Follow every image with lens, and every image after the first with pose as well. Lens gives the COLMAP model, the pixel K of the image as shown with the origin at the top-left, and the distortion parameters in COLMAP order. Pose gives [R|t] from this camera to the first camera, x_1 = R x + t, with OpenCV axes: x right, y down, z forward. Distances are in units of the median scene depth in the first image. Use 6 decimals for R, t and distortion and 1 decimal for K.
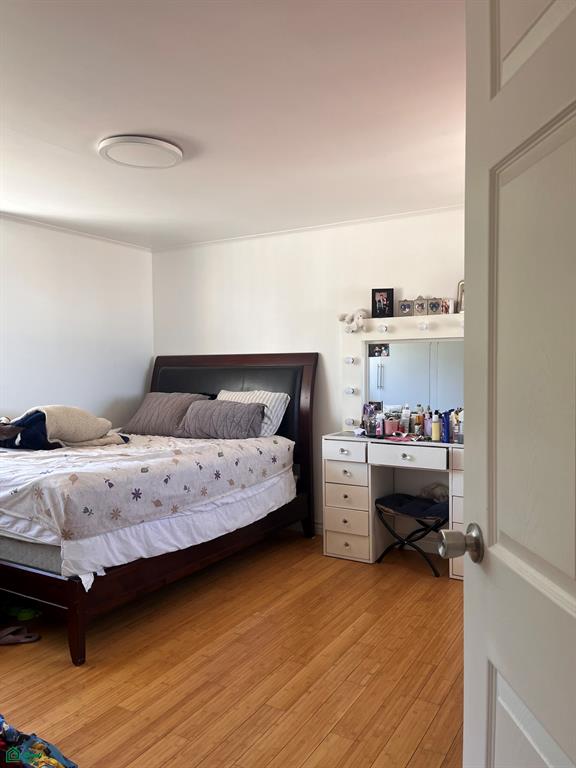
lens RADIAL K [[583.1, 0, 284.7], [0, 583.1, 389.1], [0, 0, 1]] dist [0.073879, -0.123502]
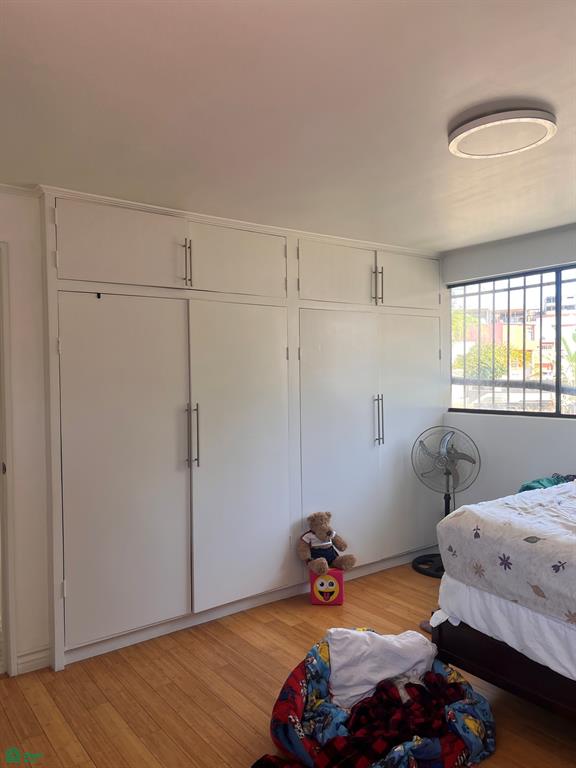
lens RADIAL K [[583.1, 0, 284.7], [0, 583.1, 389.1], [0, 0, 1]] dist [0.073879, -0.123502]
pose [[-0.376248, 0.035258, -0.925848, 0.597098], [-0.025496, 0.998503, 0.048386, -0.087268], [0.926168, 0.041811, -0.374786, 1.012120]]
